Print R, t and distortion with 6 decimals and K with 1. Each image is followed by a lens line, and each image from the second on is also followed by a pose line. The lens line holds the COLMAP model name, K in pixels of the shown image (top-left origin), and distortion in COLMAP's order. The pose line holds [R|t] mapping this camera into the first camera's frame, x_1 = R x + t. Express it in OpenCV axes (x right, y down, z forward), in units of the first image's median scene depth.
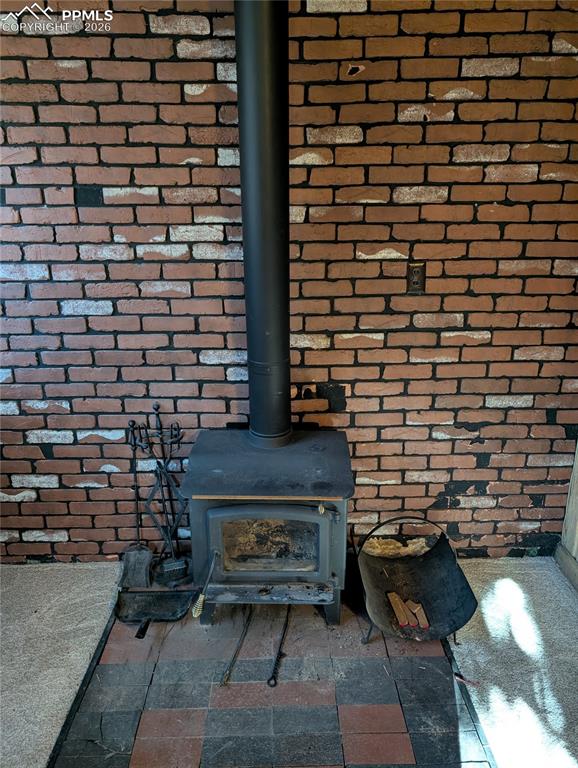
lens RADIAL K [[554.5, 0, 287.9], [0, 554.5, 385.4], [0, 0, 1]] dist [0.015484, -0.011769]
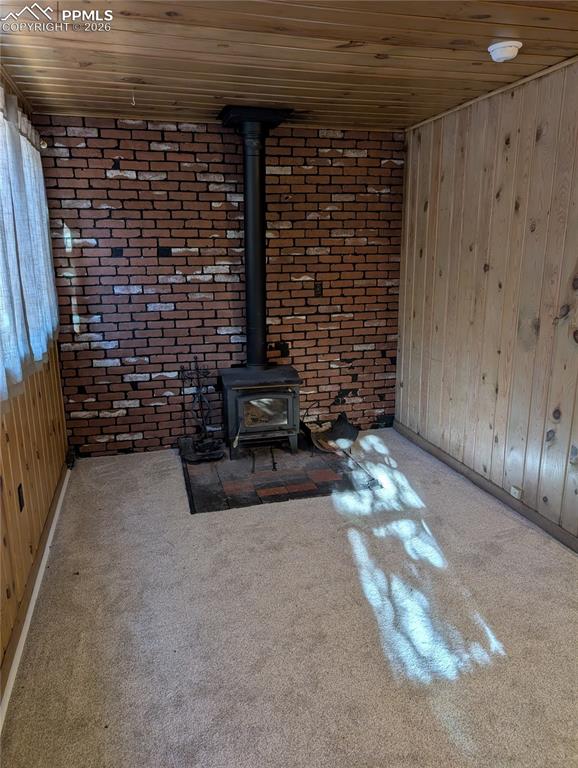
lens RADIAL K [[554.5, 0, 287.9], [0, 554.5, 385.4], [0, 0, 1]] dist [0.015484, -0.011769]
pose [[0.967971, -0.061707, 0.243360, -0.426542], [0.080243, 0.994521, -0.066994, 0.309753], [-0.237893, 0.084376, 0.967620, -1.010075]]
